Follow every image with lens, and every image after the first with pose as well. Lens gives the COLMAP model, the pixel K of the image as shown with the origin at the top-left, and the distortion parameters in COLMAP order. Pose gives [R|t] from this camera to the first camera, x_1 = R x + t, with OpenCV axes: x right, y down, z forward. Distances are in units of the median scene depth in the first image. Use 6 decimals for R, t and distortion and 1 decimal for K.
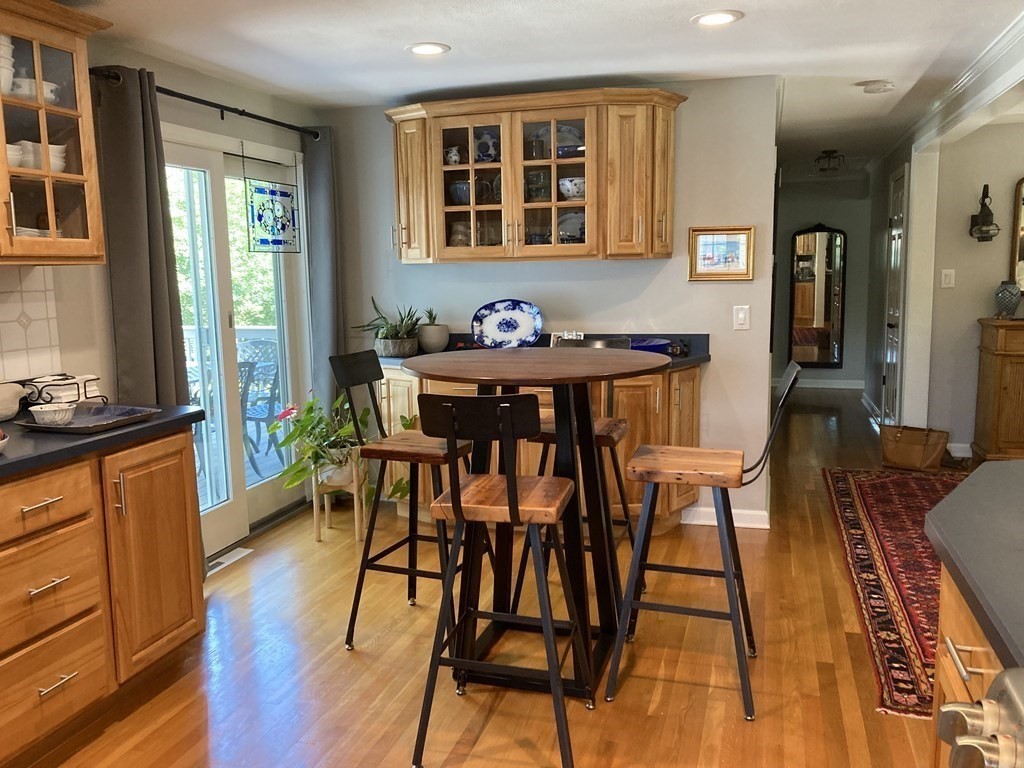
lens RADIAL K [[845.7, 0, 512.0], [0, 845.7, 384.0], [0, 0, 1]] dist [0.078736, 0.160580]
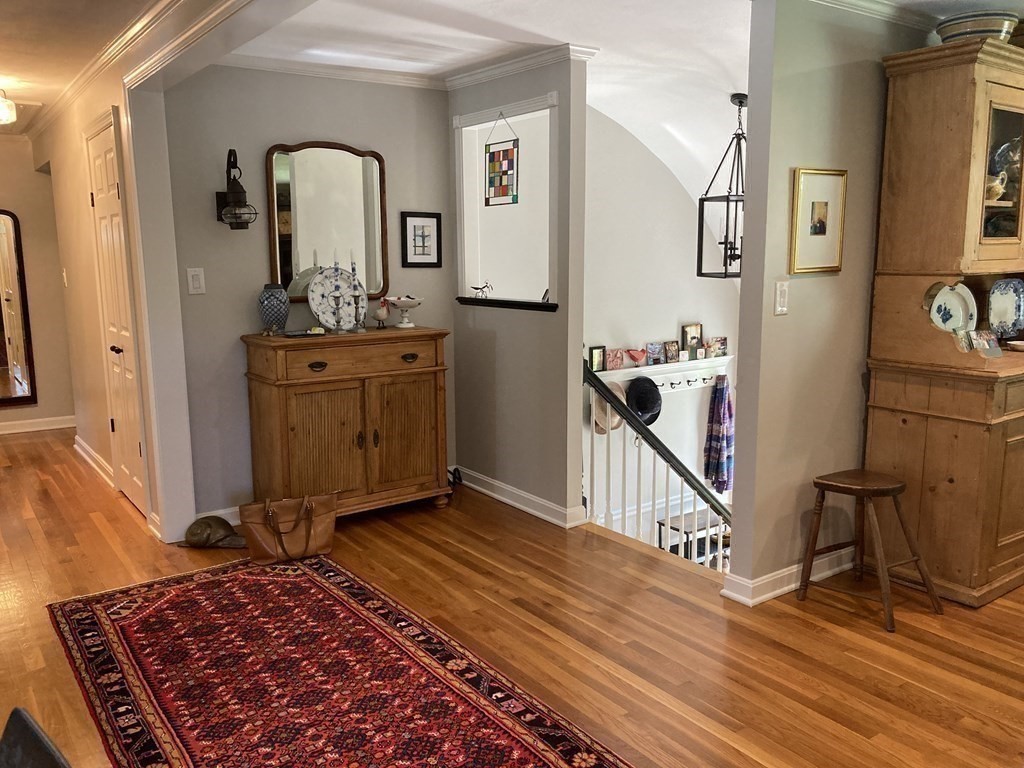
lens RADIAL K [[823.1, 0, 511.6], [0, 823.1, 367.3], [0, 0, 1]] dist [0.062894, 0.001277]
pose [[0.610074, -0.105796, 0.785250, 0.129757], [0.113635, 0.992483, 0.045431, -0.056185], [-0.784153, 0.061516, 0.617510, 0.414861]]
